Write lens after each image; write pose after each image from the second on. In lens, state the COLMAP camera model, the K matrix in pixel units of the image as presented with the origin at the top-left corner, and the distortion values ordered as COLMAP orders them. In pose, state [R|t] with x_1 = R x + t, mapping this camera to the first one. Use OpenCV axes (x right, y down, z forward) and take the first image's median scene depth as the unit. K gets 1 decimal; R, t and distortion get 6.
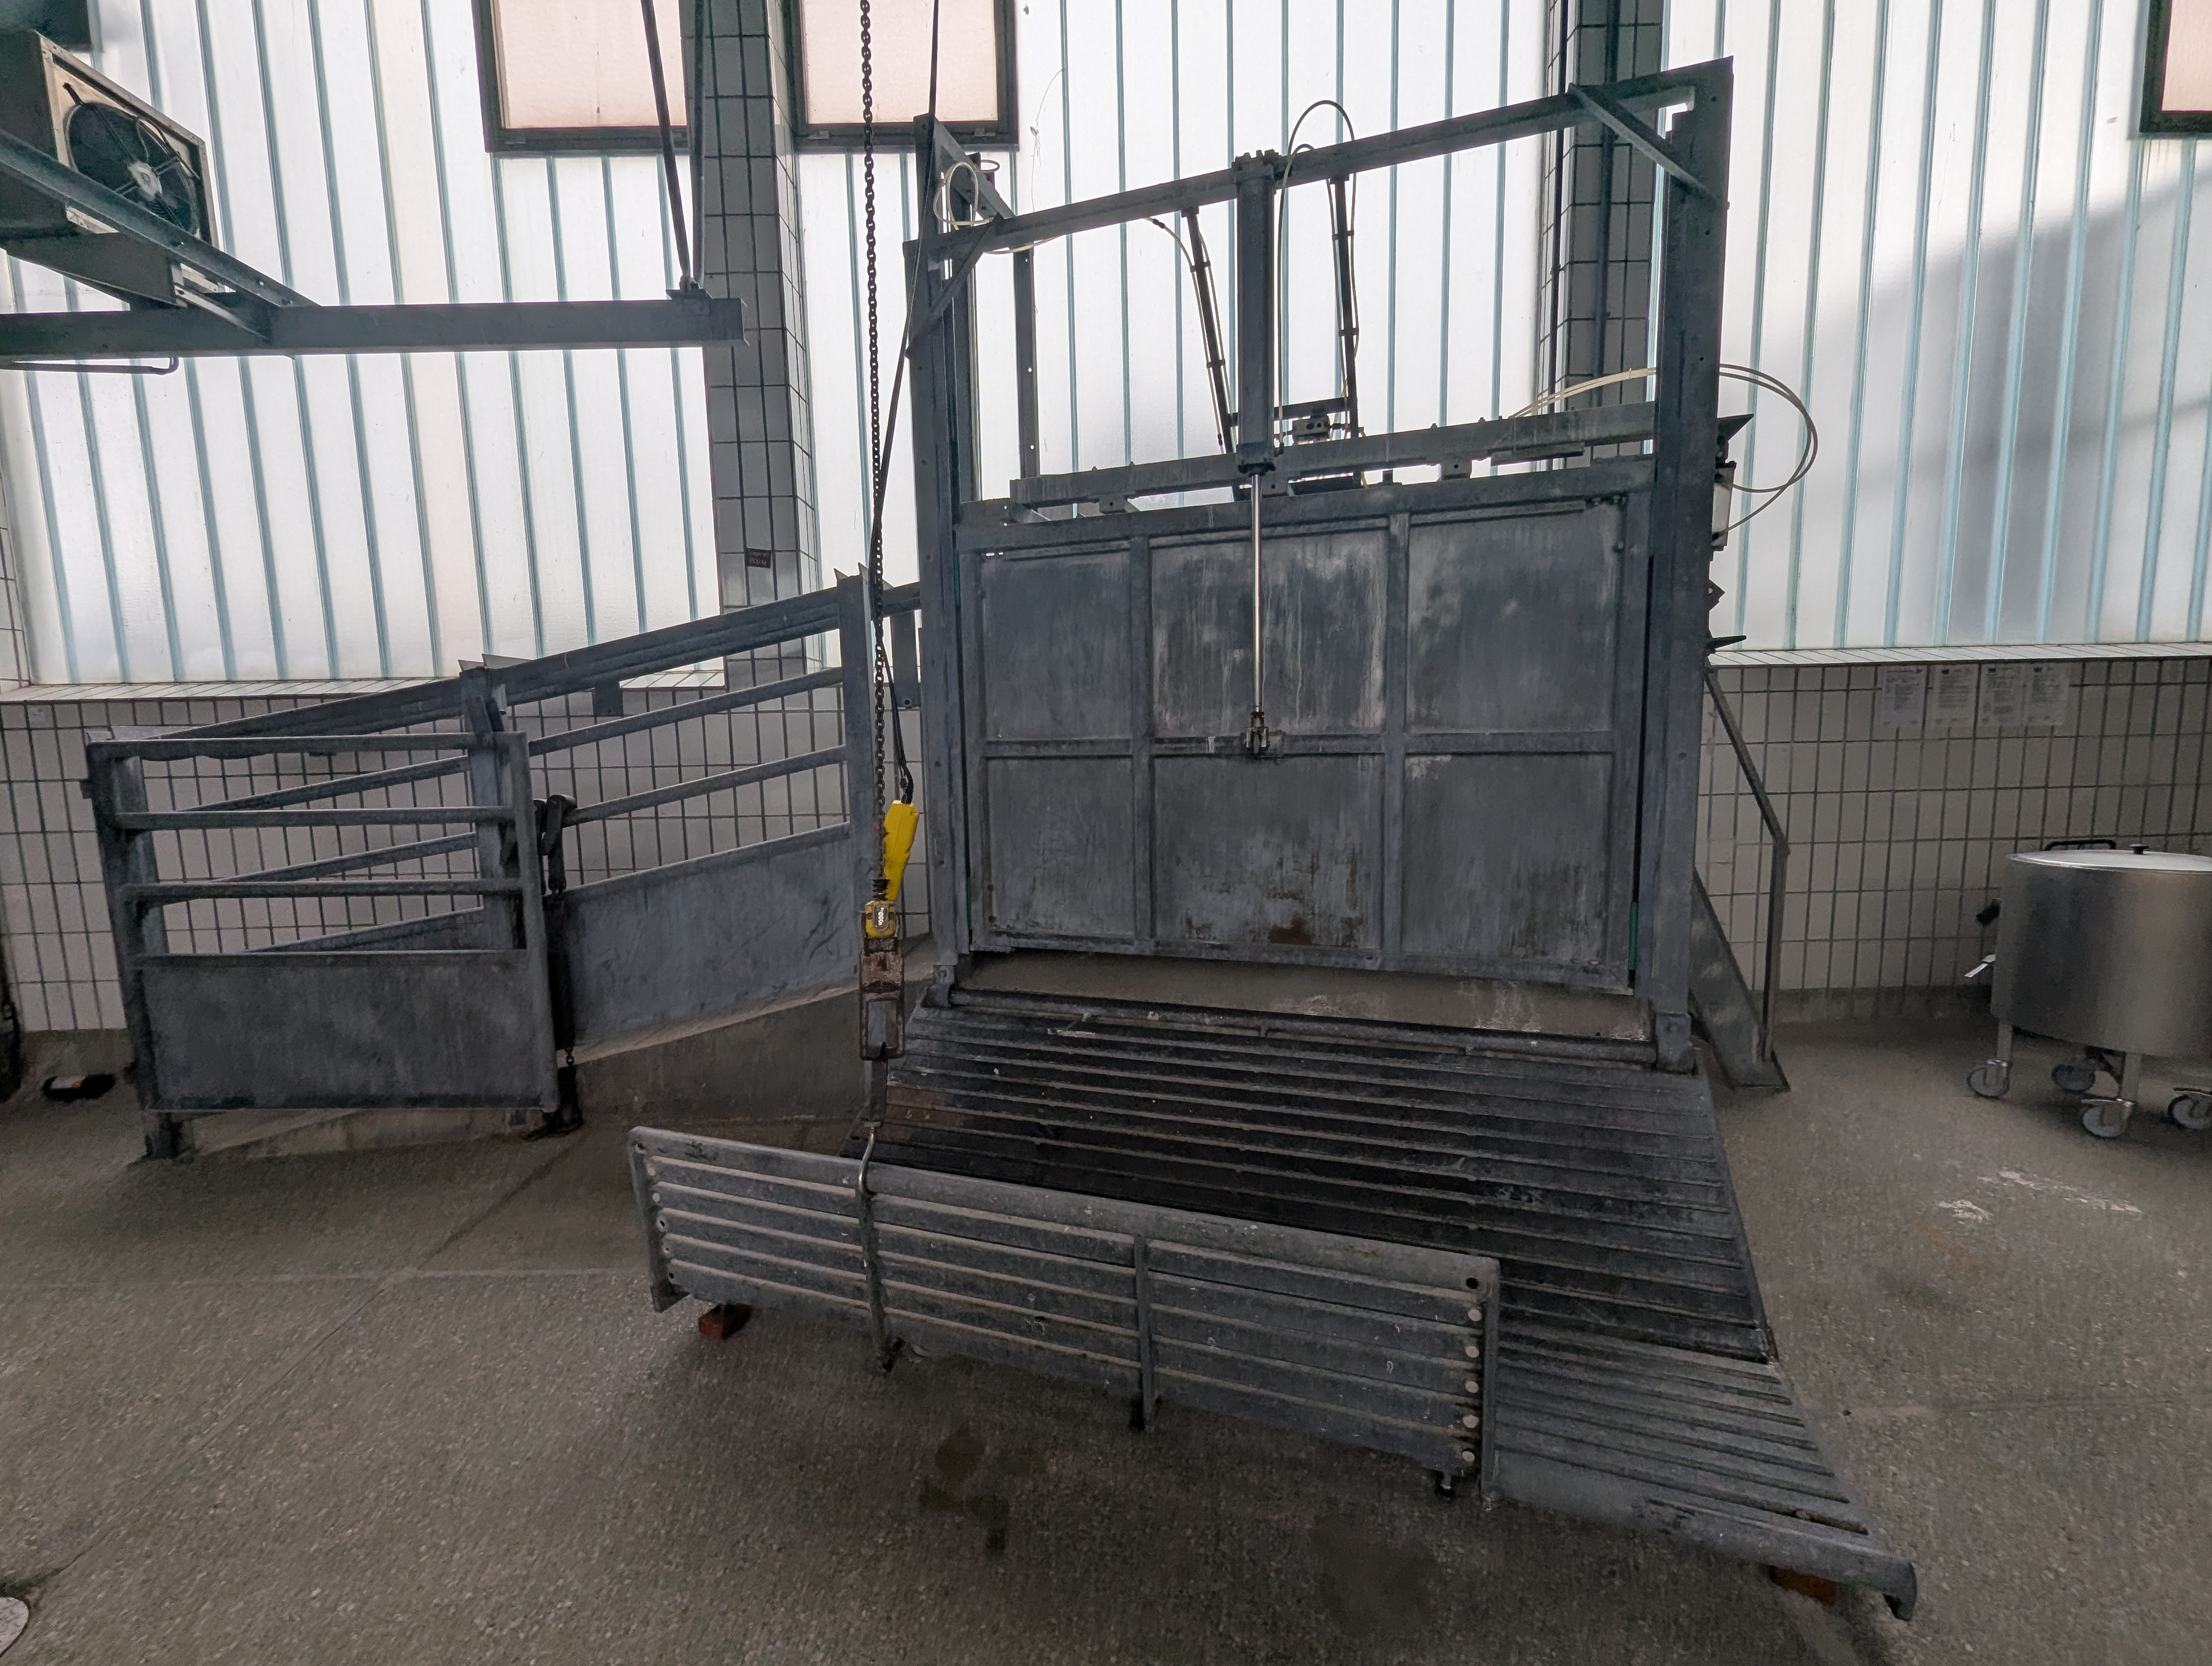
lens RADIAL K [[932.1, 0, 1116.3], [0, 932.1, 836.1], [0, 0, 1]] dist [0.002269, -0.002564]
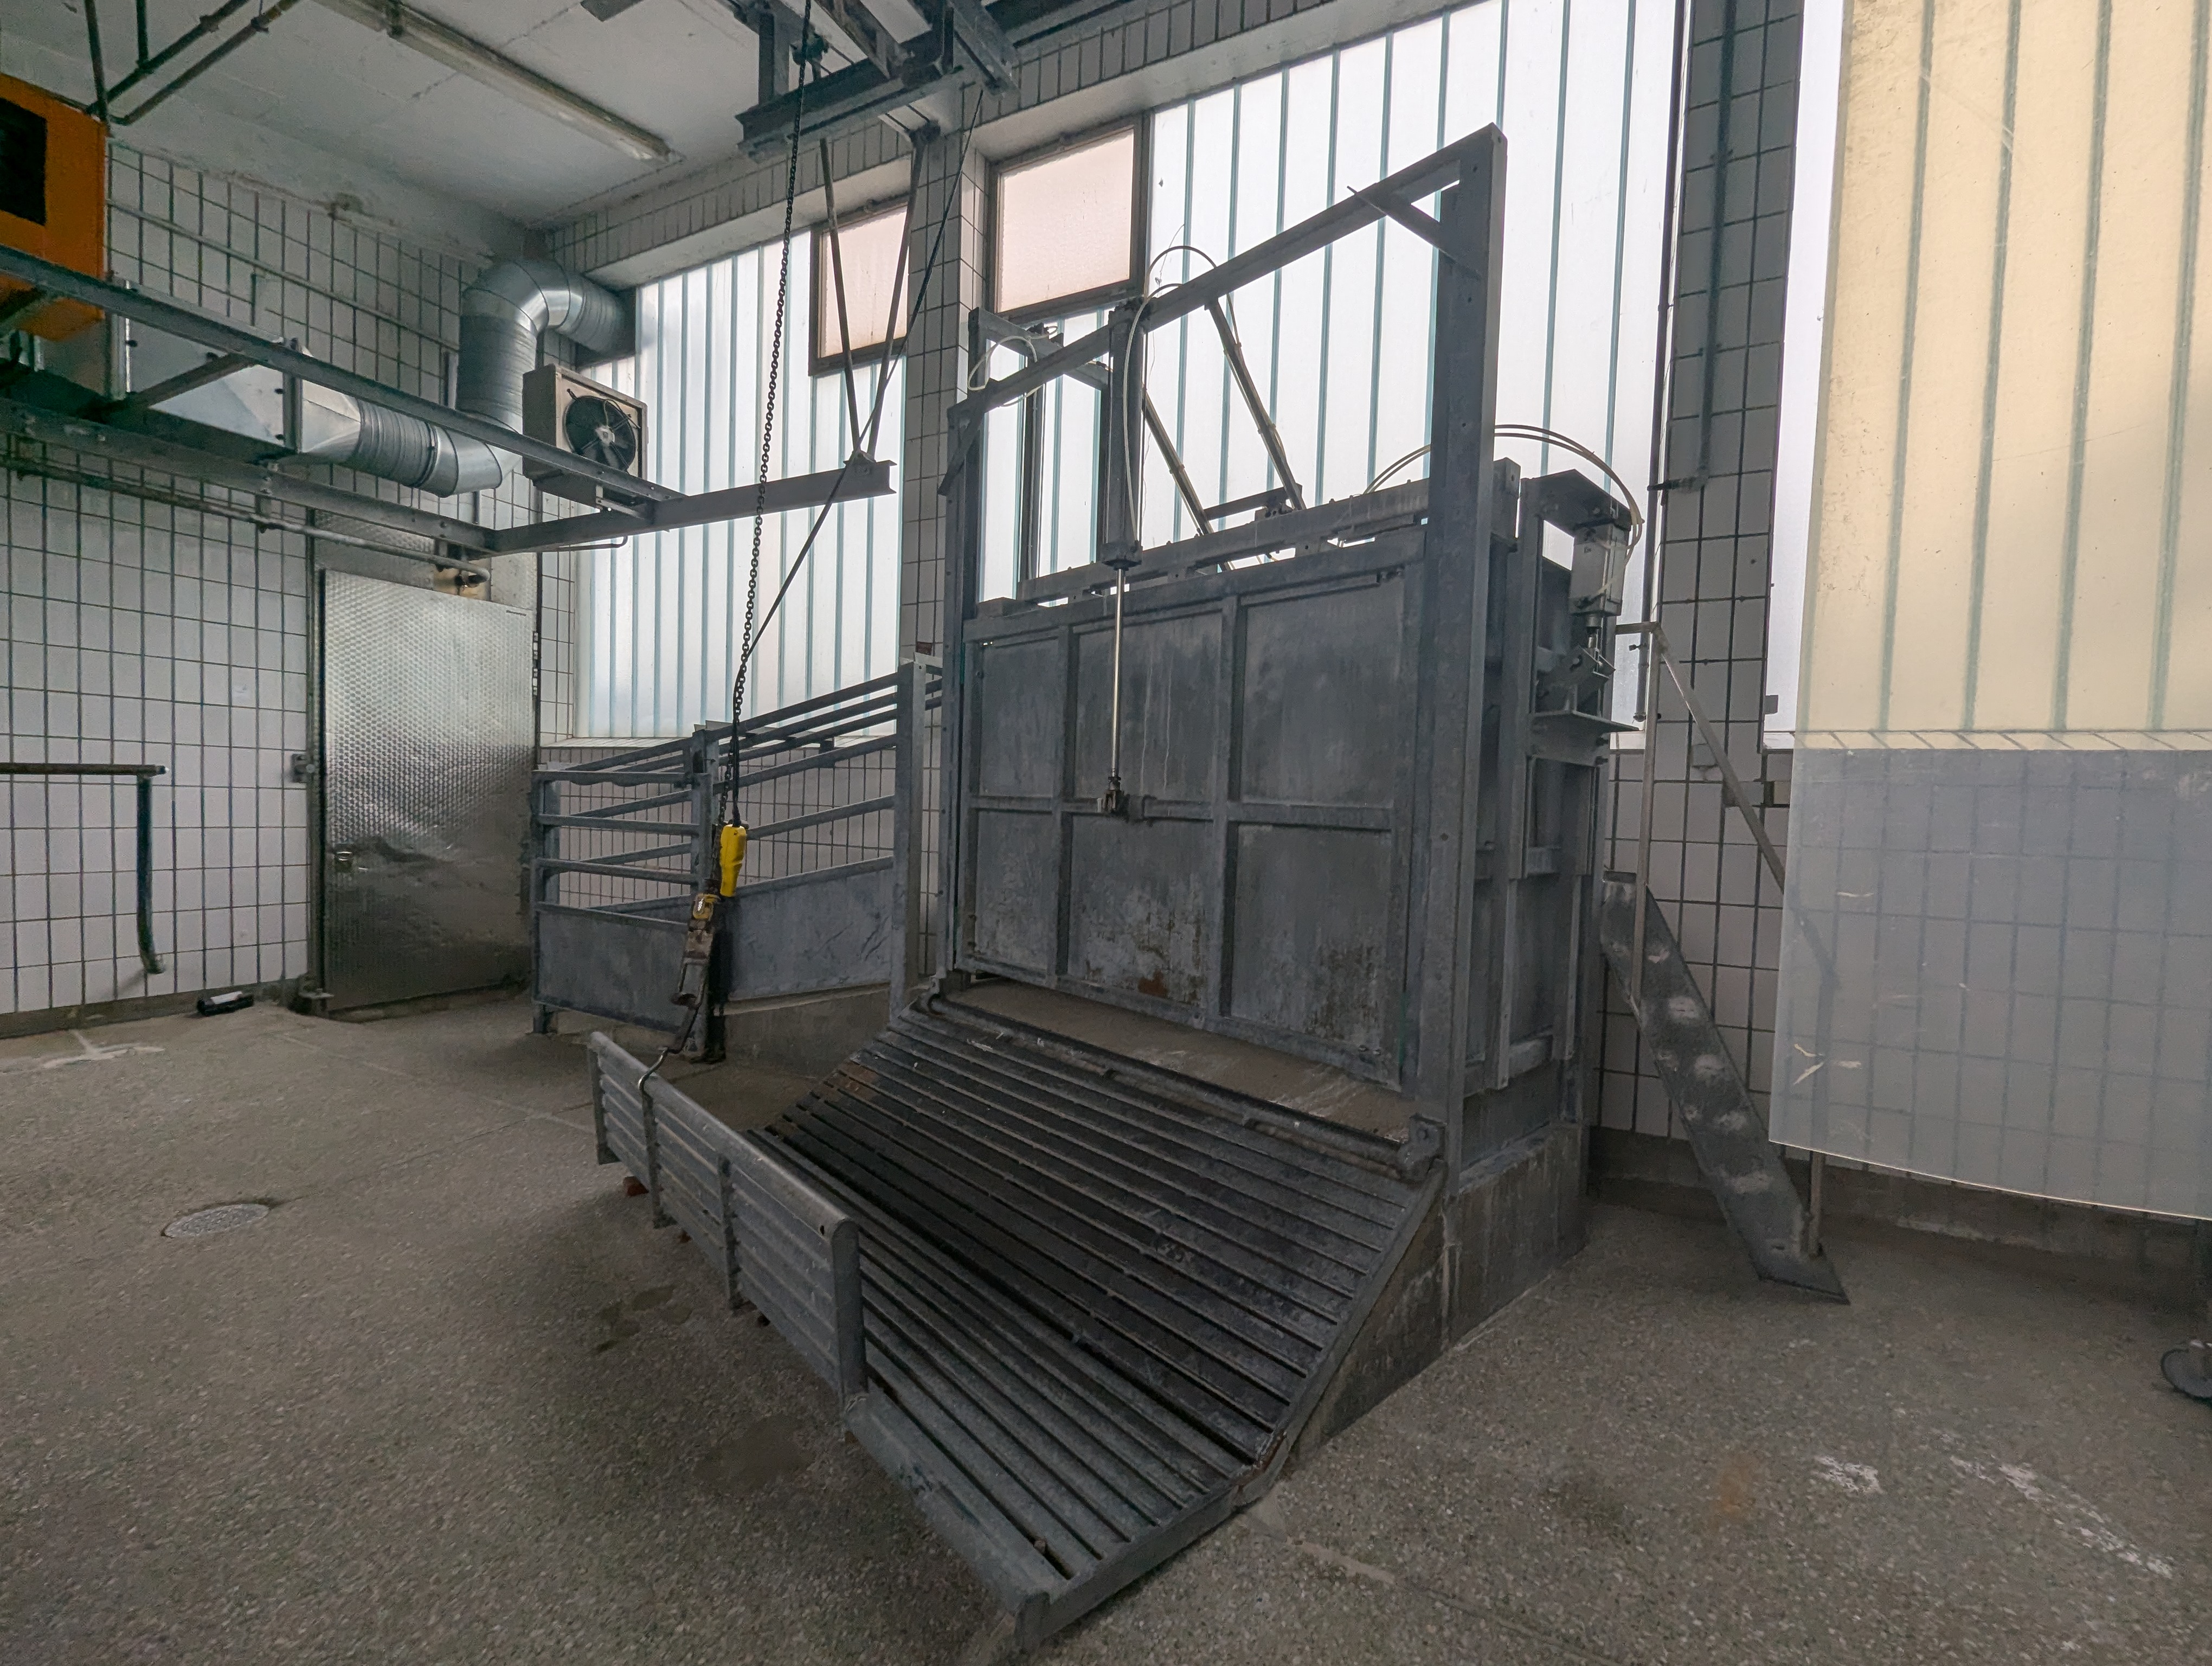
lens RADIAL K [[932.1, 0, 1116.3], [0, 932.1, 836.1], [0, 0, 1]] dist [0.002269, -0.002564]
pose [[0.881985, 0.066580, -0.466551, 0.628101], [-0.103594, 0.993147, -0.054111, -0.002945], [0.459751, 0.096057, 0.882837, 0.024814]]
